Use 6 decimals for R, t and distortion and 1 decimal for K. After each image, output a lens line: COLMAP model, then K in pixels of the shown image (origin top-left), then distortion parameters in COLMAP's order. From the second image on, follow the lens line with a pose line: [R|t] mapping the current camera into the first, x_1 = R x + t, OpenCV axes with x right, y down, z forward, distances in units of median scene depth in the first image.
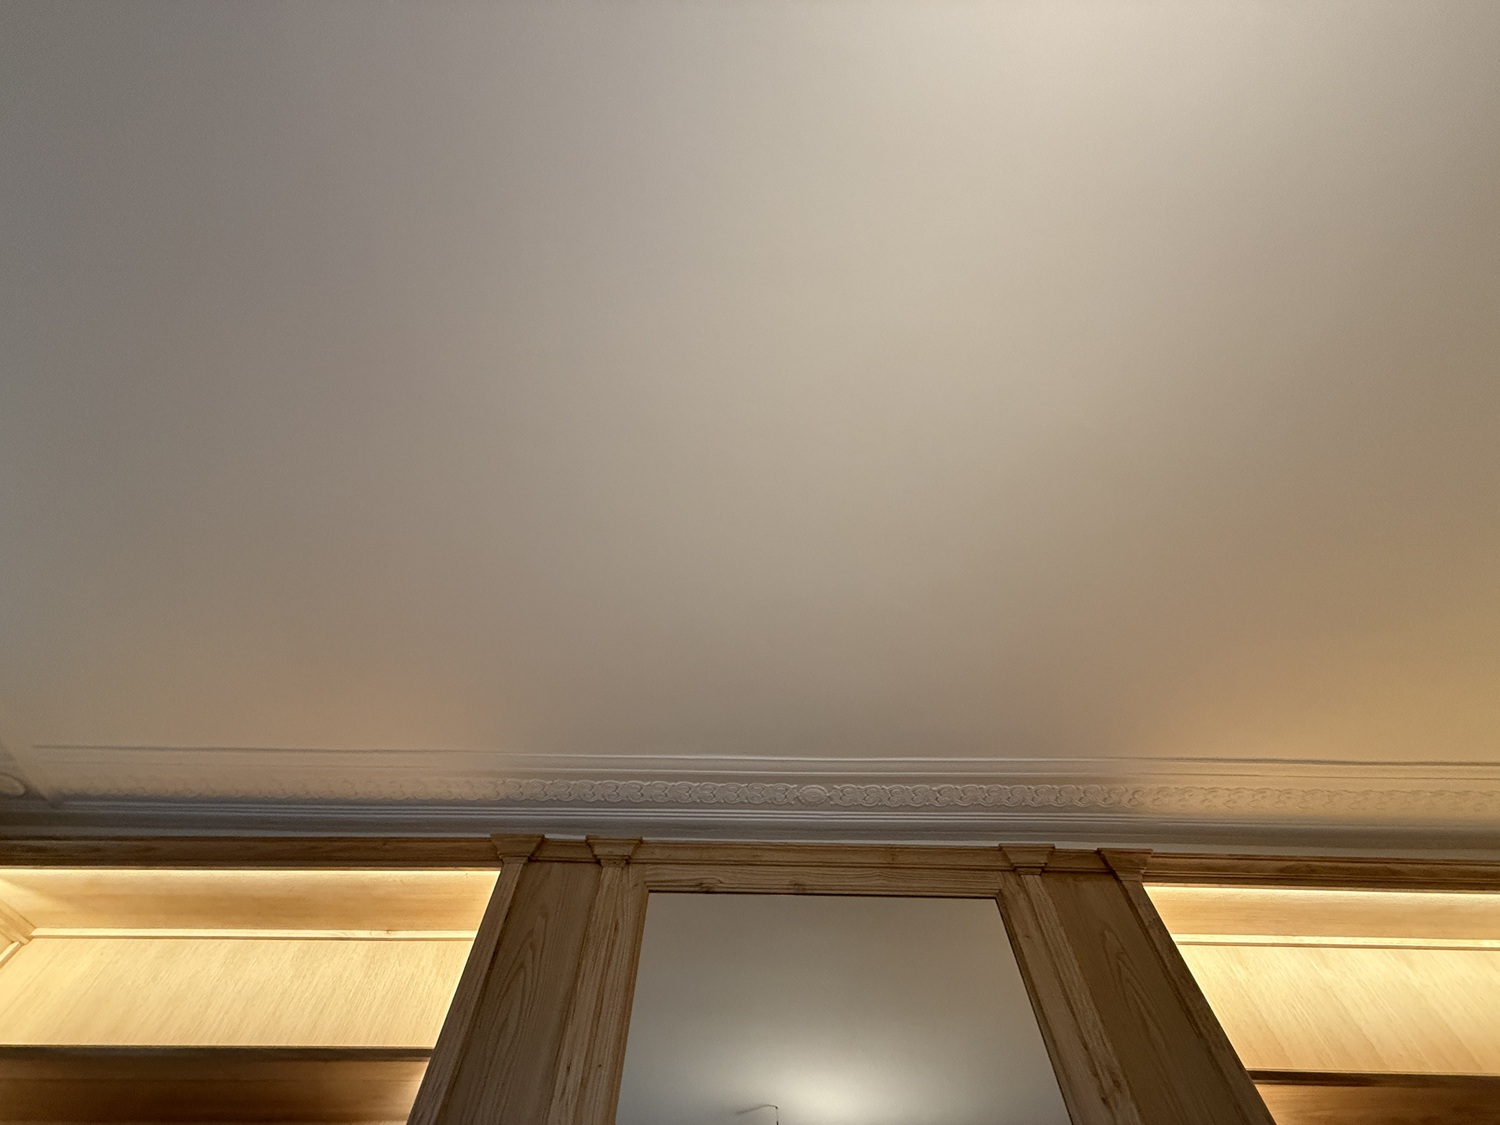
lens RADIAL K [[590.1, 0, 745.1], [0, 590.1, 567.6], [0, 0, 1]] dist [0.001072, -0.000478]
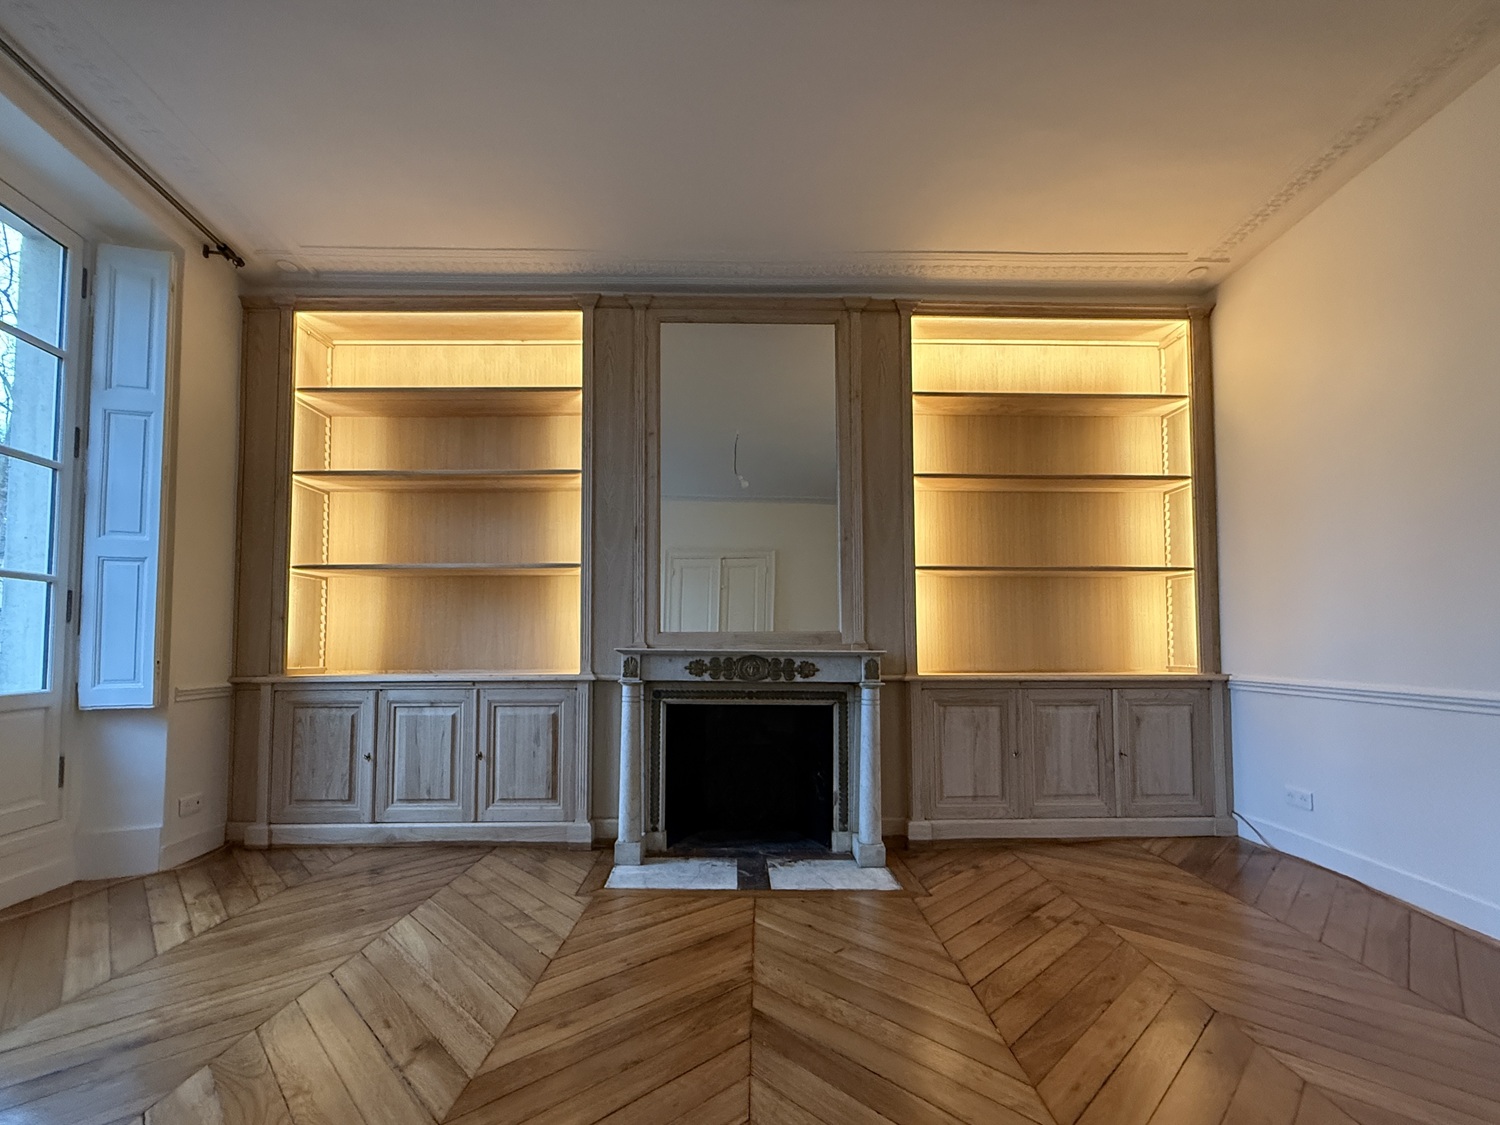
lens RADIAL K [[648.1, 0, 750.6], [0, 648.1, 613.9], [0, 0, 1]] dist [0.001654, -0.000253]
pose [[0.999851, -0.012320, 0.012084, 0.099541], [-0.002794, 0.575441, 0.817838, -0.652392], [-0.017029, -0.817750, 0.575321, -1.033582]]
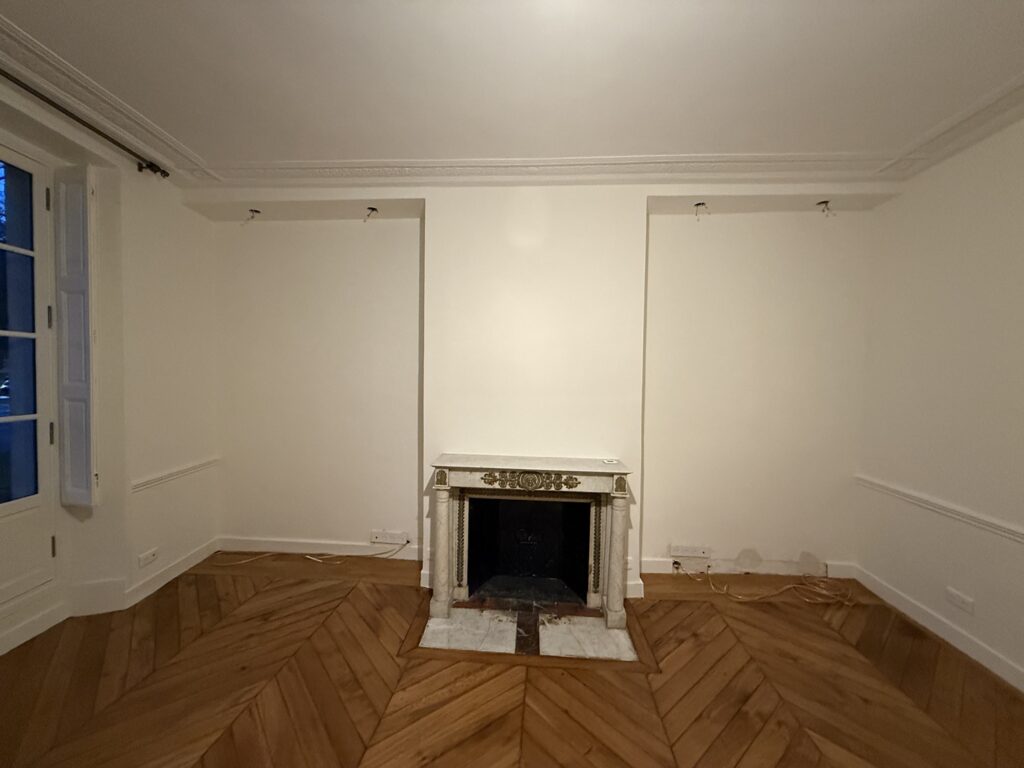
lens RADIAL K [[402.8, 0, 513.2], [0, 402.8, 383.3], [0, 0, 1]] dist [0.001072, -0.000478]
pose [[0.998078, 0.005390, -0.061735, 0.152401], [0.050222, 0.513263, 0.856761, -0.574809], [0.036304, -0.858214, 0.512006, -0.567355]]
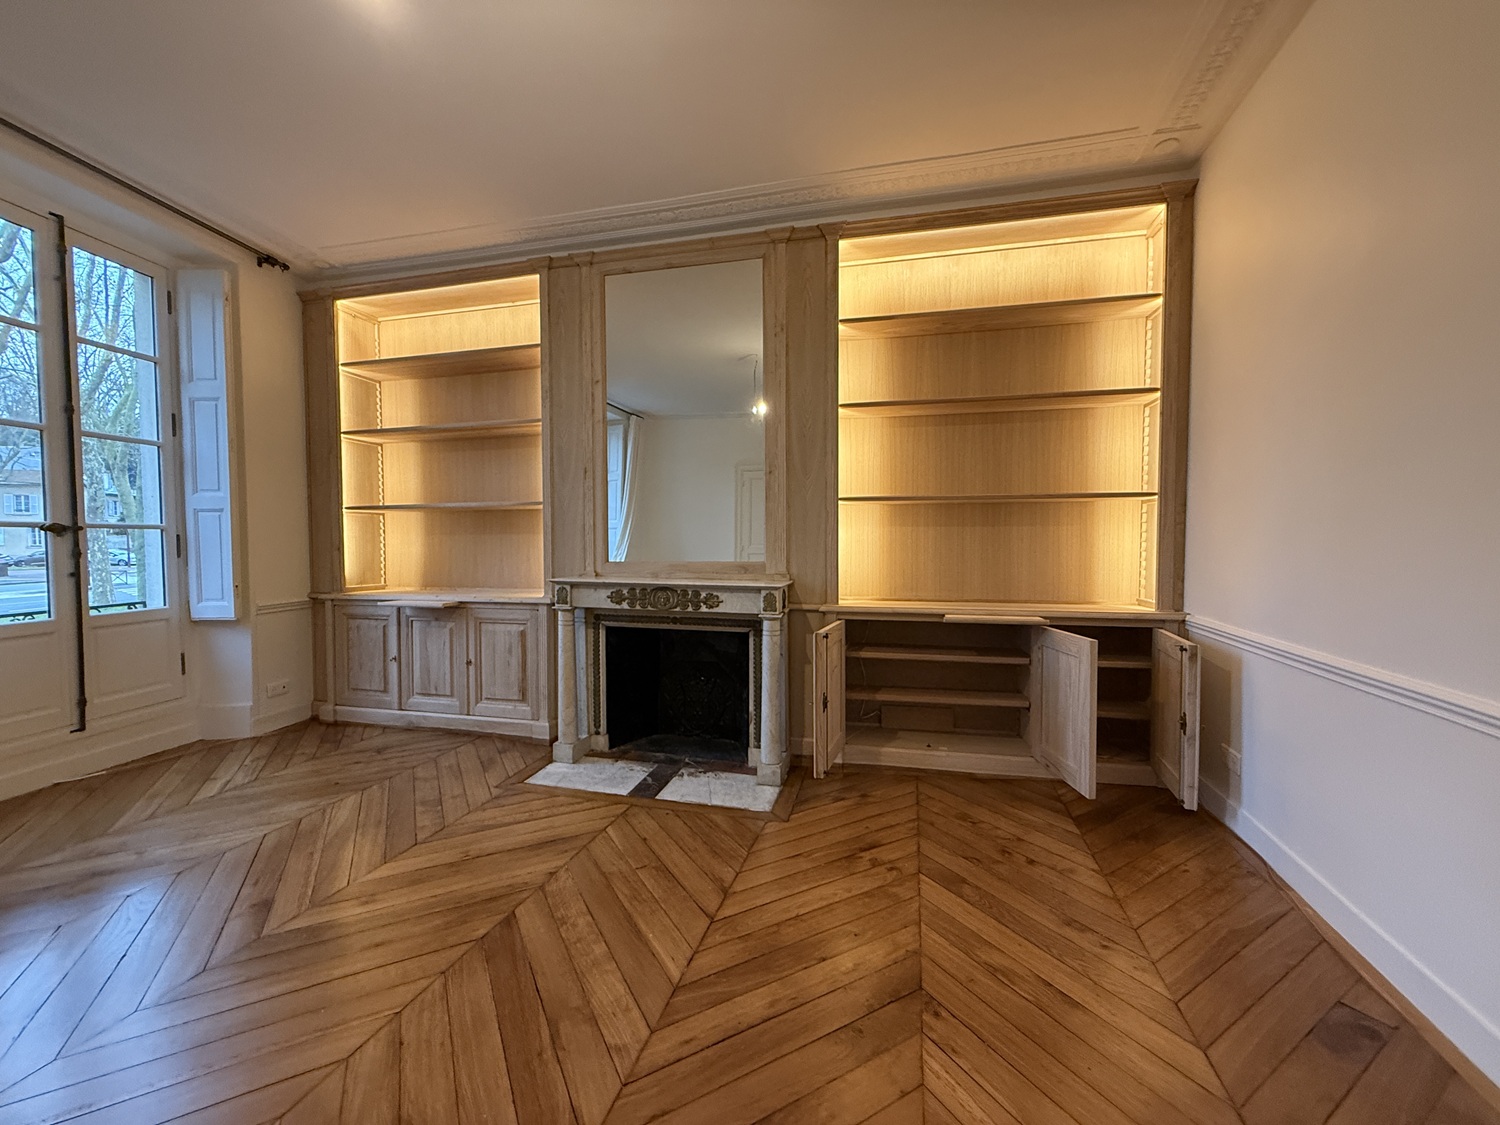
lens RADIAL K [[590.1, 0, 750.1], [0, 590.1, 561.0], [0, 0, 1]] dist [0.001072, -0.000478]
pose [[0.971122, -0.005965, -0.238510, 0.838466], [0.208747, 0.505321, 0.837302, -0.599272], [0.115530, -0.862911, 0.491974, -0.870312]]
